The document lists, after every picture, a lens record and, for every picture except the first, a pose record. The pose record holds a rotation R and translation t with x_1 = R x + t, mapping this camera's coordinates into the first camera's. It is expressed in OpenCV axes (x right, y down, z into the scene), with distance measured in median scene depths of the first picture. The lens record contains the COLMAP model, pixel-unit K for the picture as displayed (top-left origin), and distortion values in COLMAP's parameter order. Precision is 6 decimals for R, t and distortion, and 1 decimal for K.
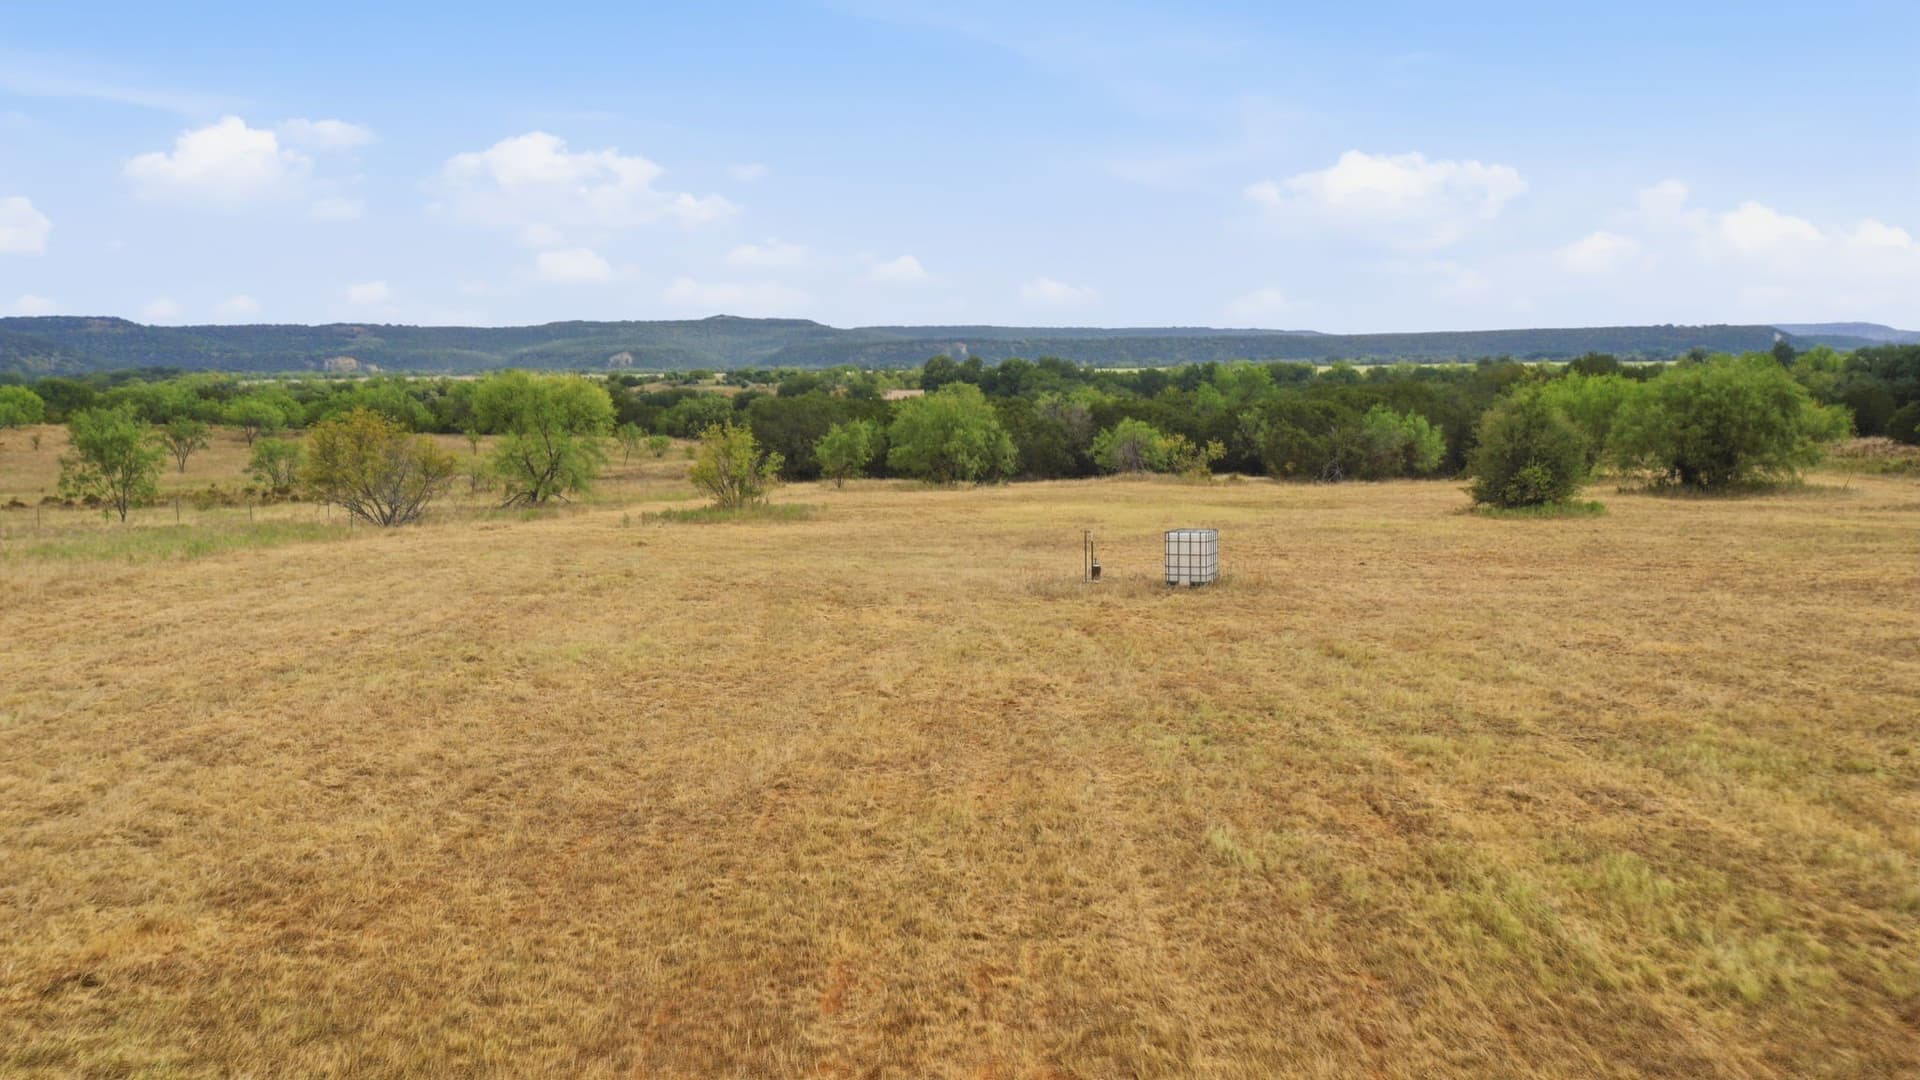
lens RADIAL K [[1499.3, 0, 952.8], [0, 1499.3, 533.3], [0, 0, 1]] dist [-0.005756, 0.001090]
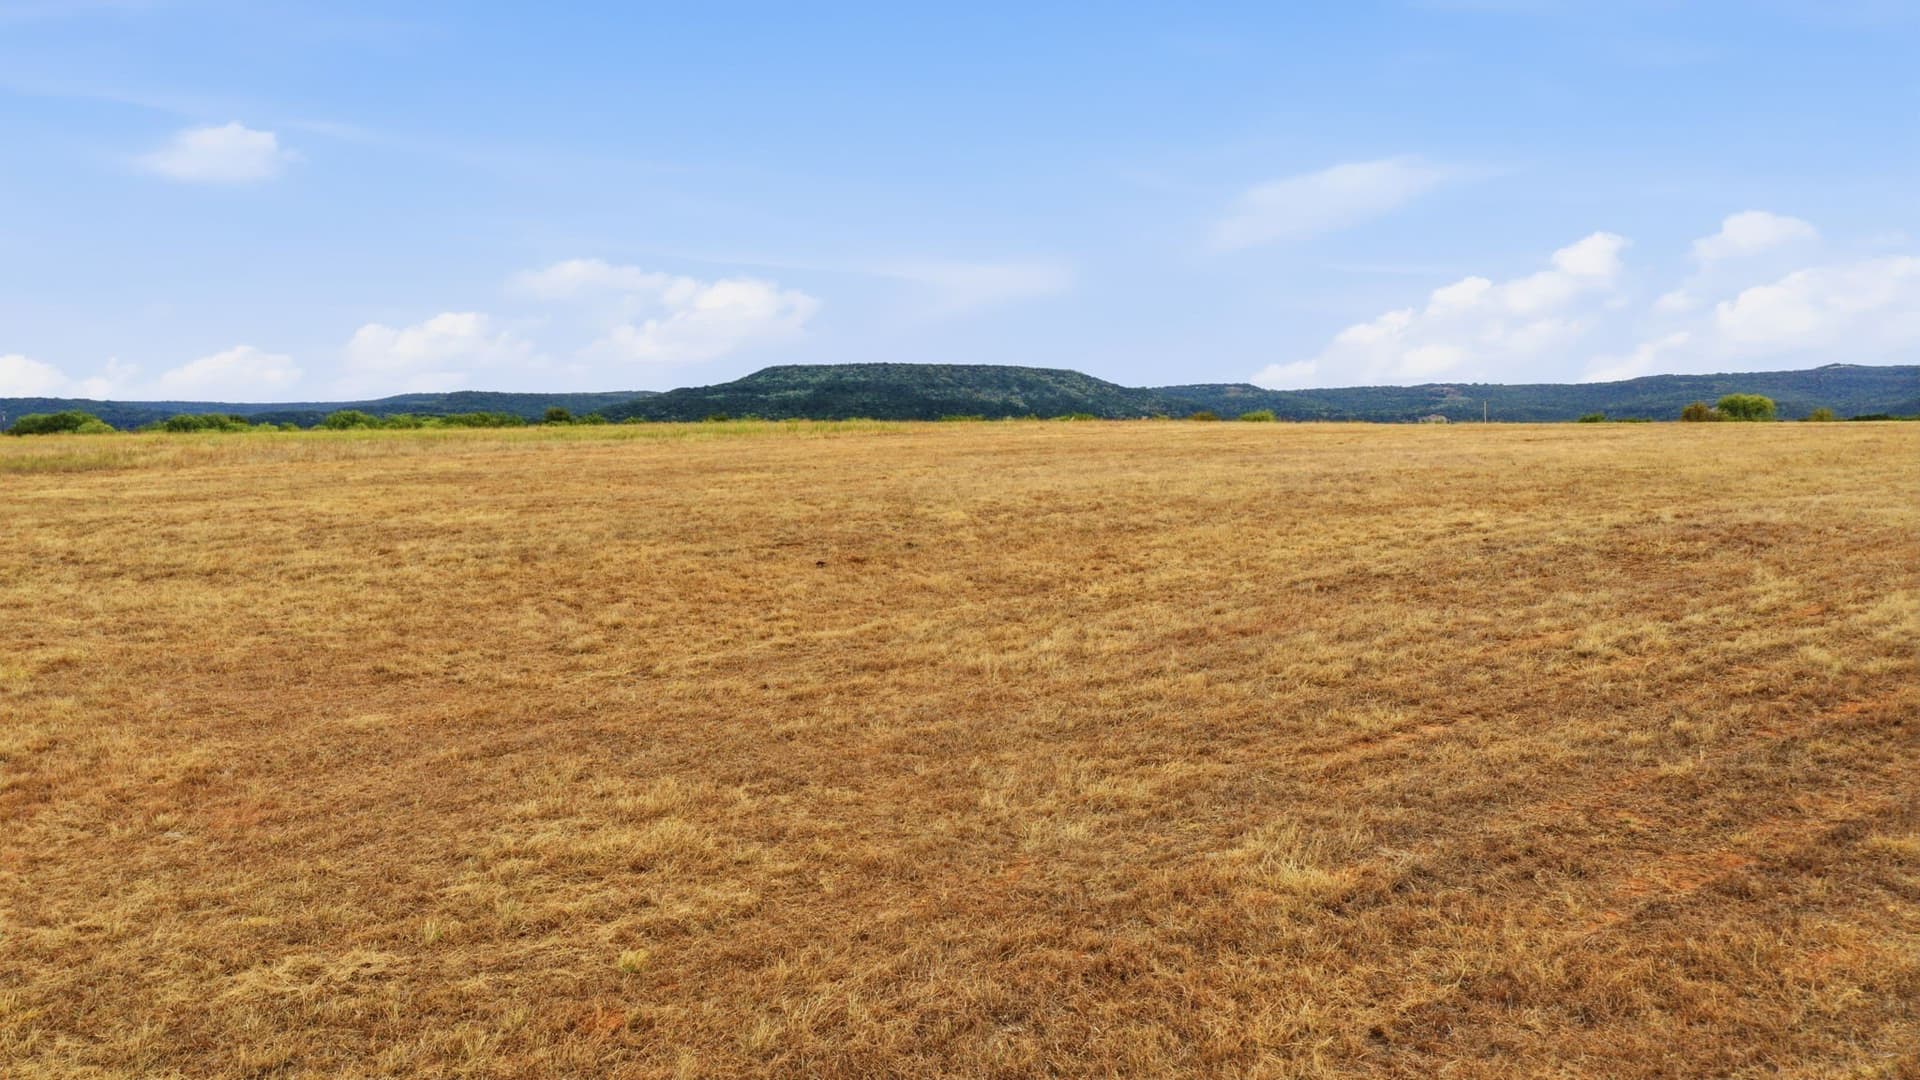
lens RADIAL K [[1499.3, 0, 956.0], [0, 1499.3, 527.1], [0, 0, 1]] dist [-0.005756, 0.001090]
pose [[0.776225, 0.031231, -0.629682, 0.009255], [-0.058476, 0.998033, -0.022585, 0.008298], [0.627738, 0.054352, 0.776525, -0.054642]]
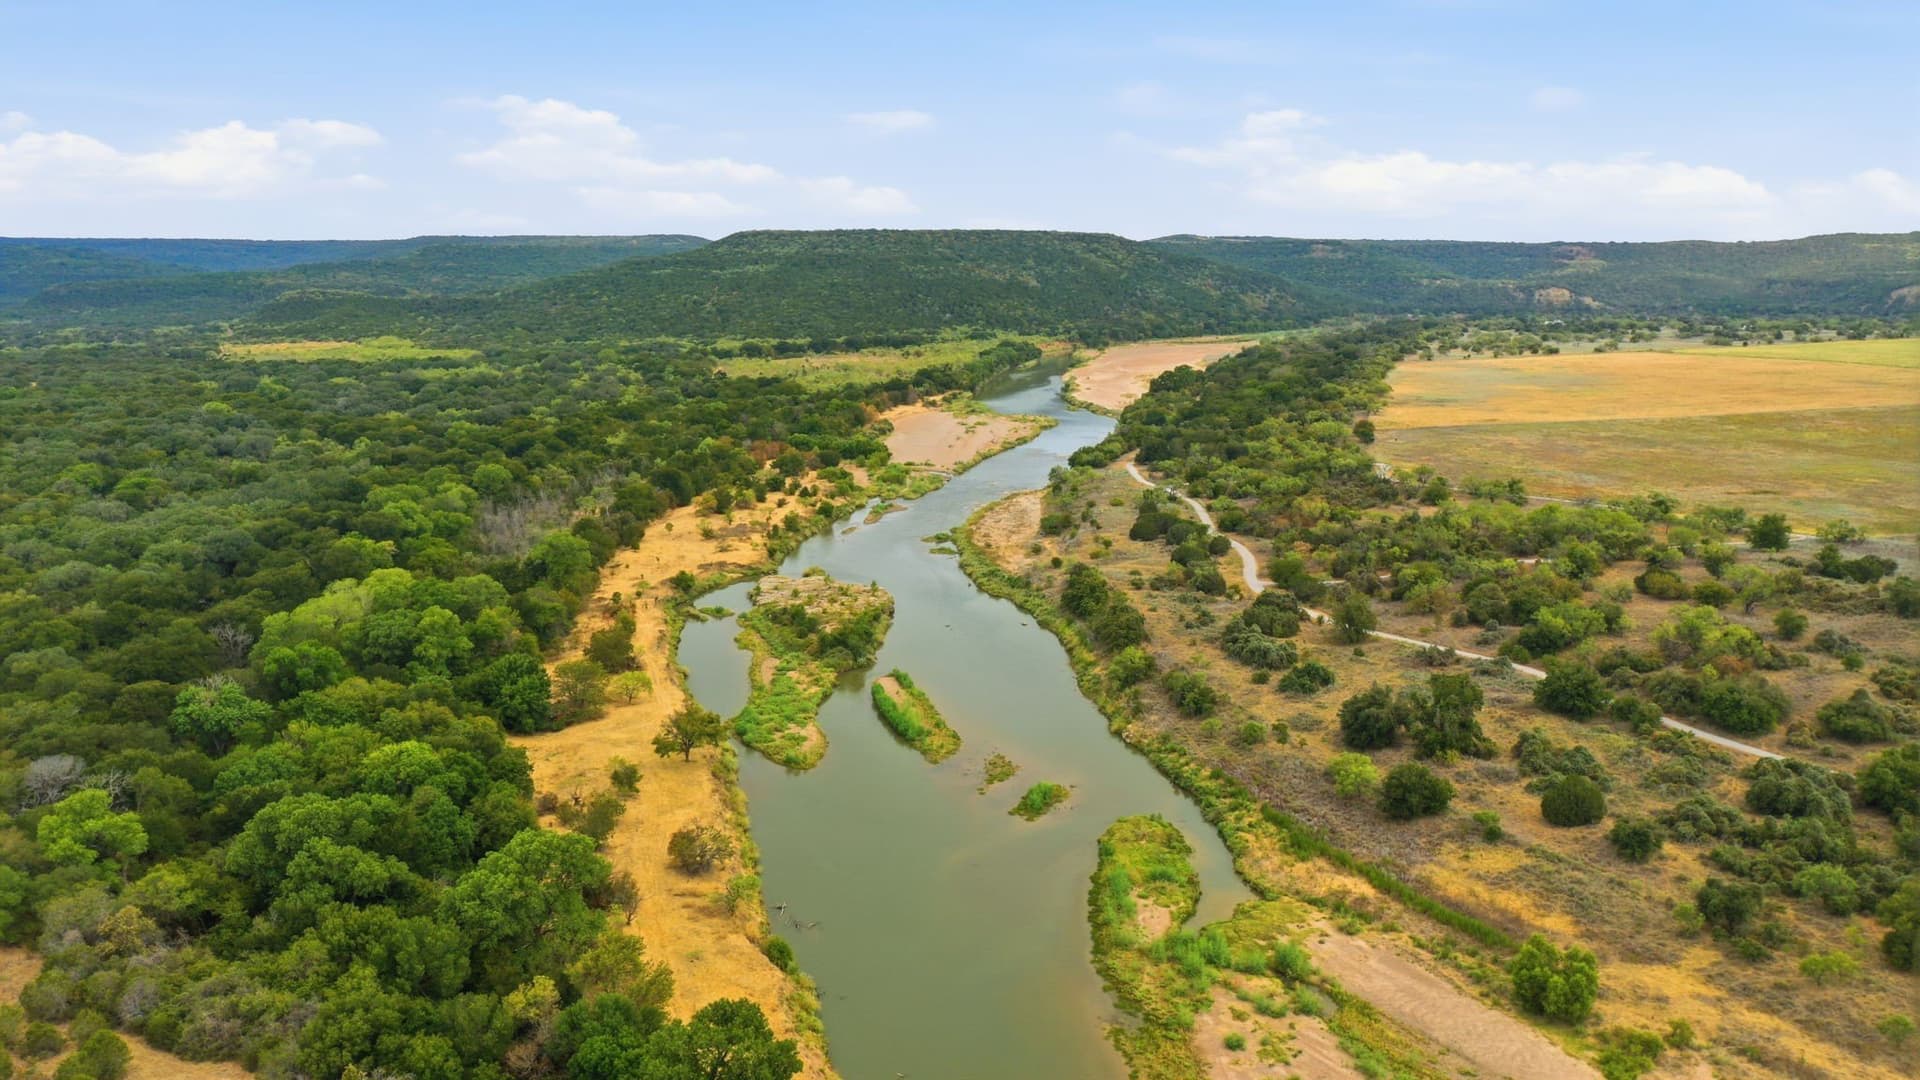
lens RADIAL K [[1499.3, 0, 964.7], [0, 1499.3, 542.3], [0, 0, 1]] dist [-0.005756, 0.001090]
pose [[0.725428, 0.130887, -0.675739, -0.033407], [-0.075049, 0.990941, 0.111373, -0.037750], [0.684194, -0.030080, 0.728679, 0.087952]]
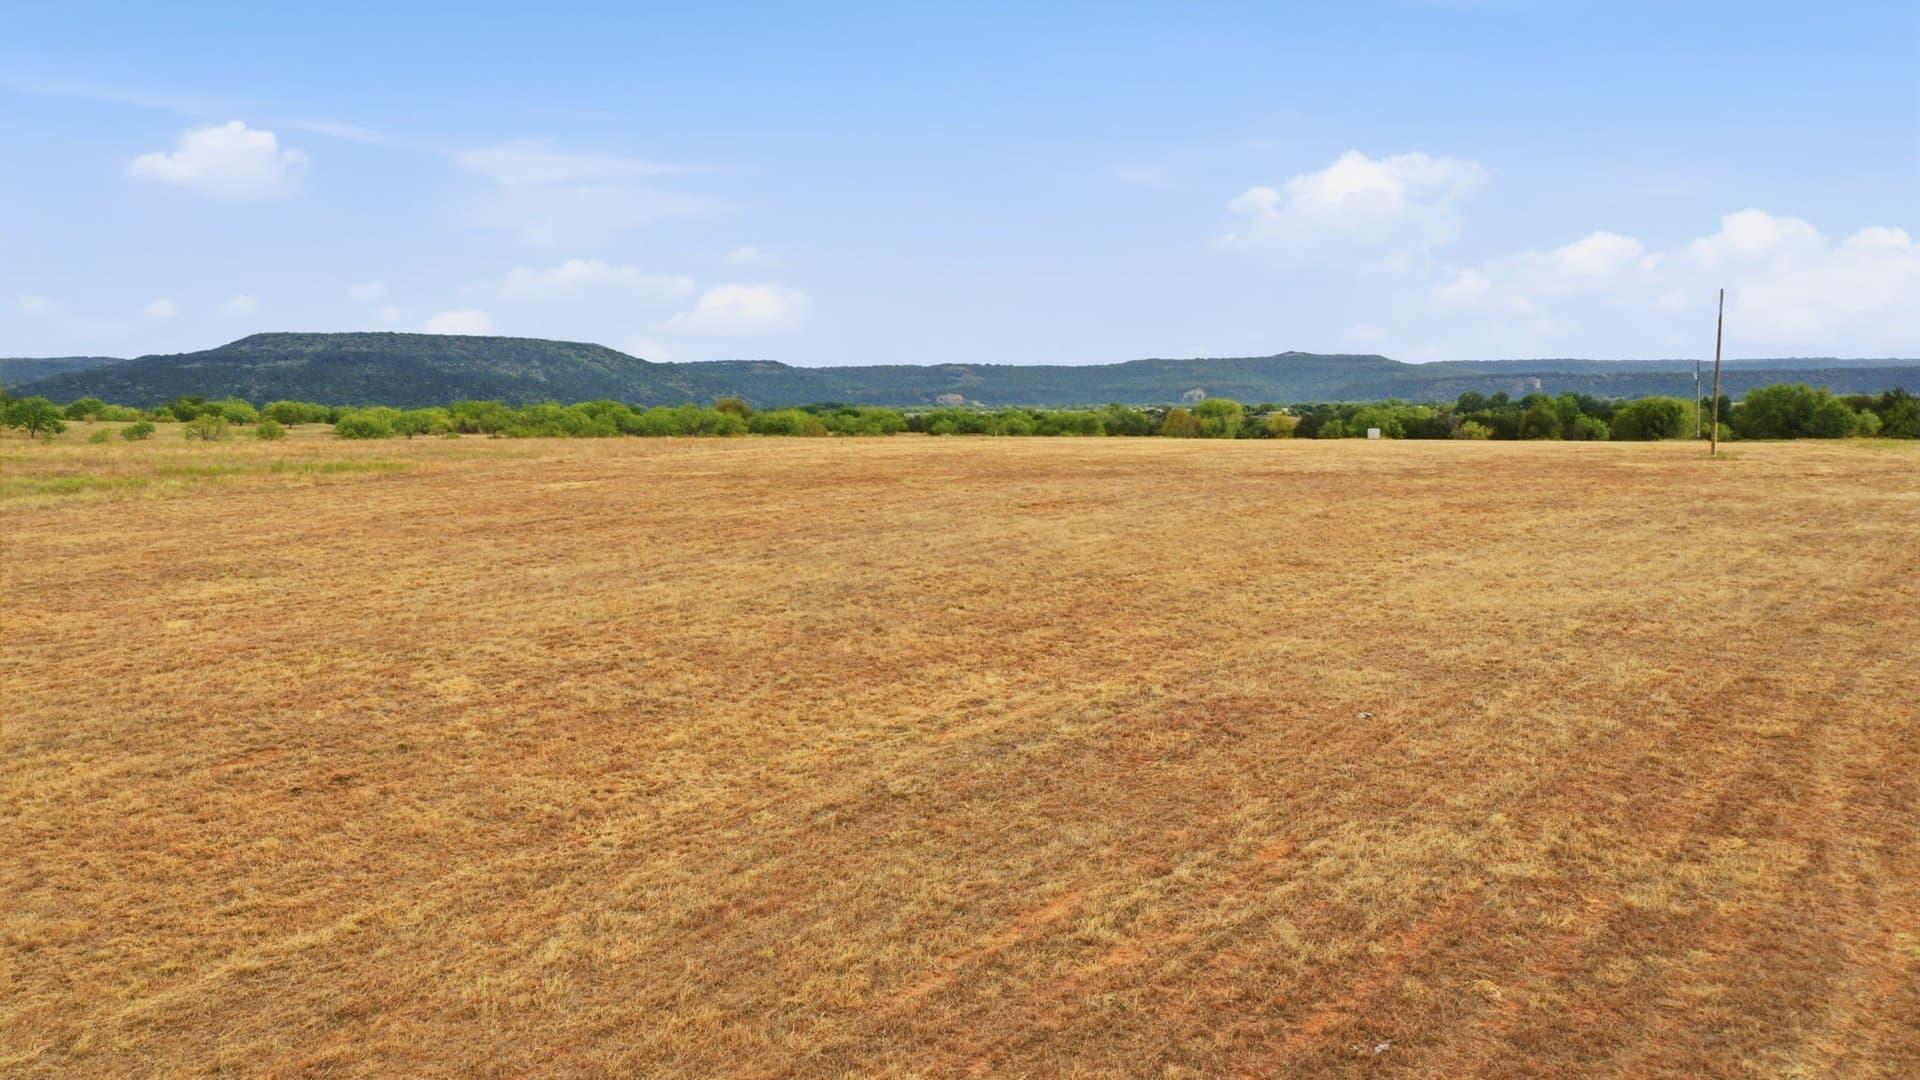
lens RADIAL K [[1499.3, 0, 954.6], [0, 1499.3, 535.4], [0, 0, 1]] dist [-0.005756, 0.001090]
pose [[0.931736, 0.030332, -0.361867, 0.009081], [-0.038274, 0.999158, -0.014796, 0.006321], [0.361114, 0.027636, 0.932112, -0.054315]]
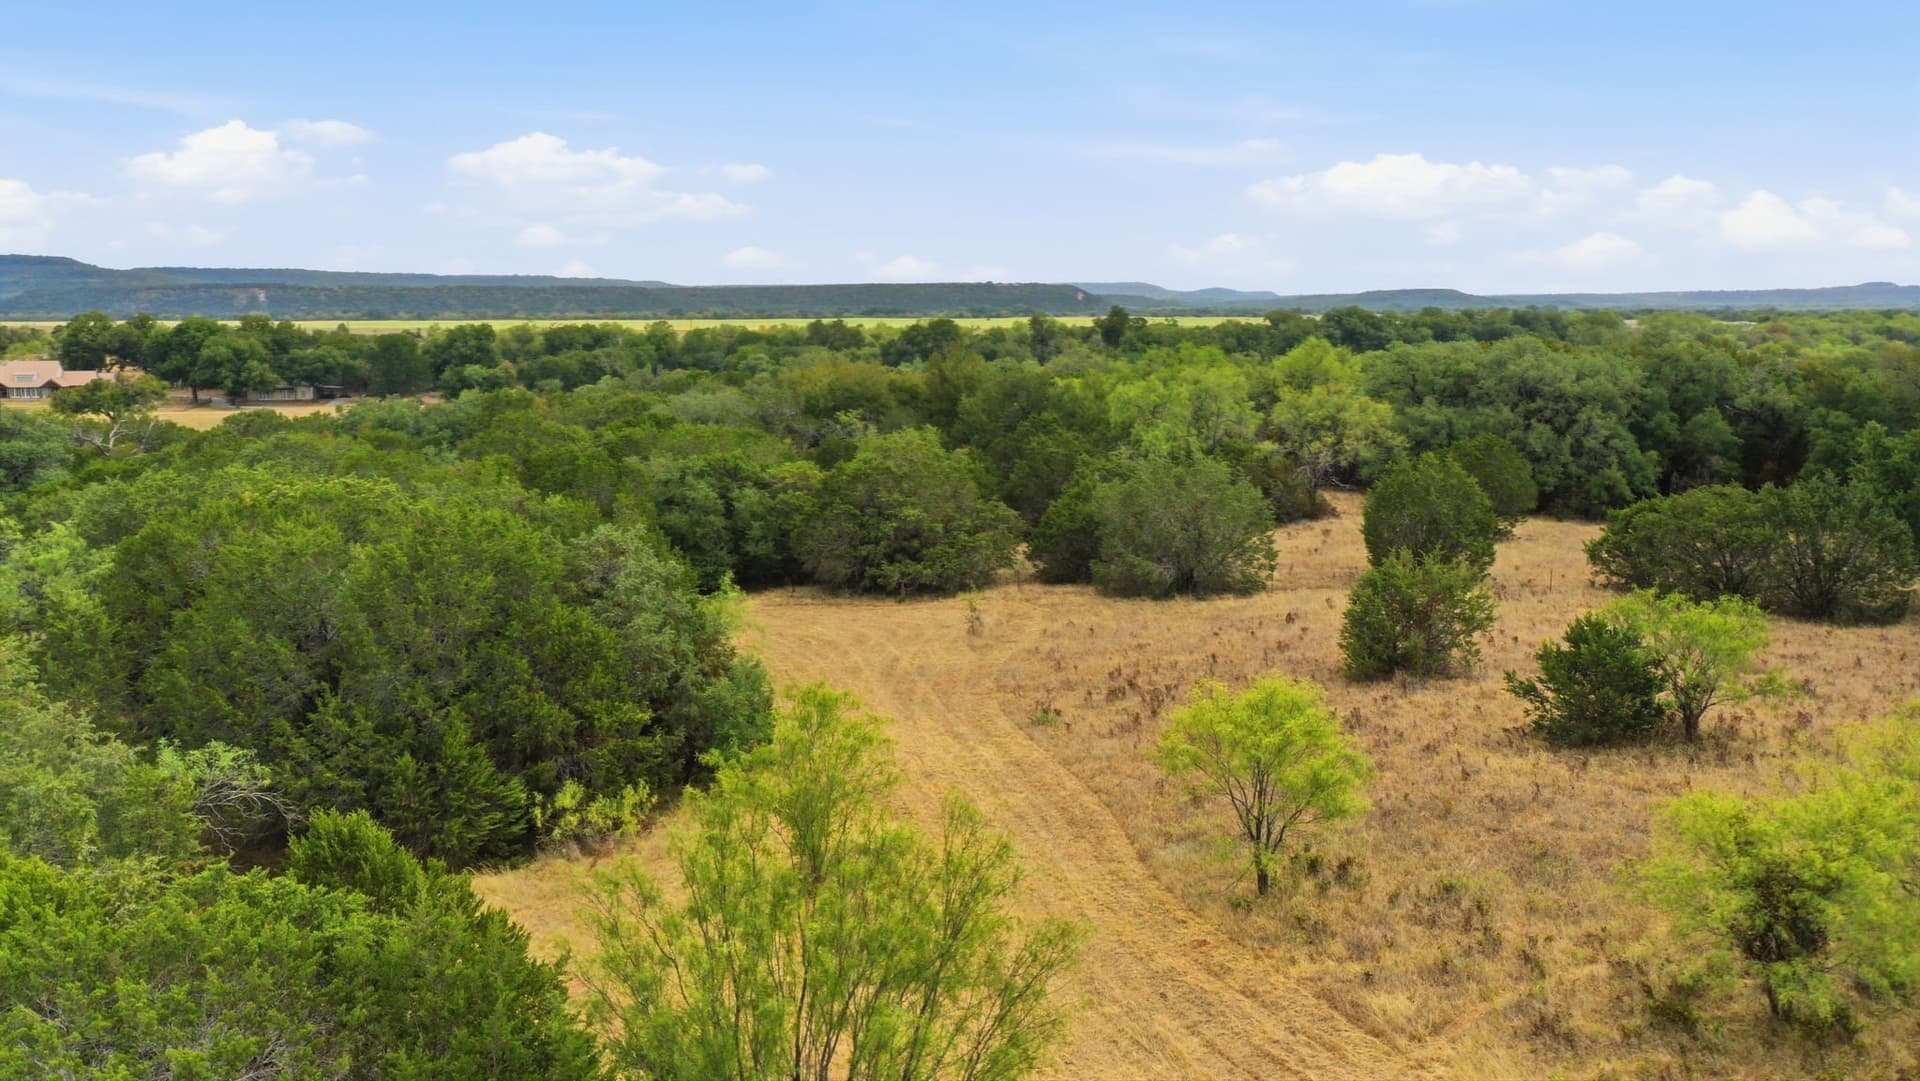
lens RADIAL K [[1499.3, 0, 950.2], [0, 1499.3, 544.3], [0, 0, 1]] dist [-0.005756, 0.001090]
pose [[0.913788, -0.051333, 0.402934, 0.014246], [0.035099, 0.998251, 0.047576, -0.005019], [-0.404672, -0.029332, 0.913992, 0.031926]]
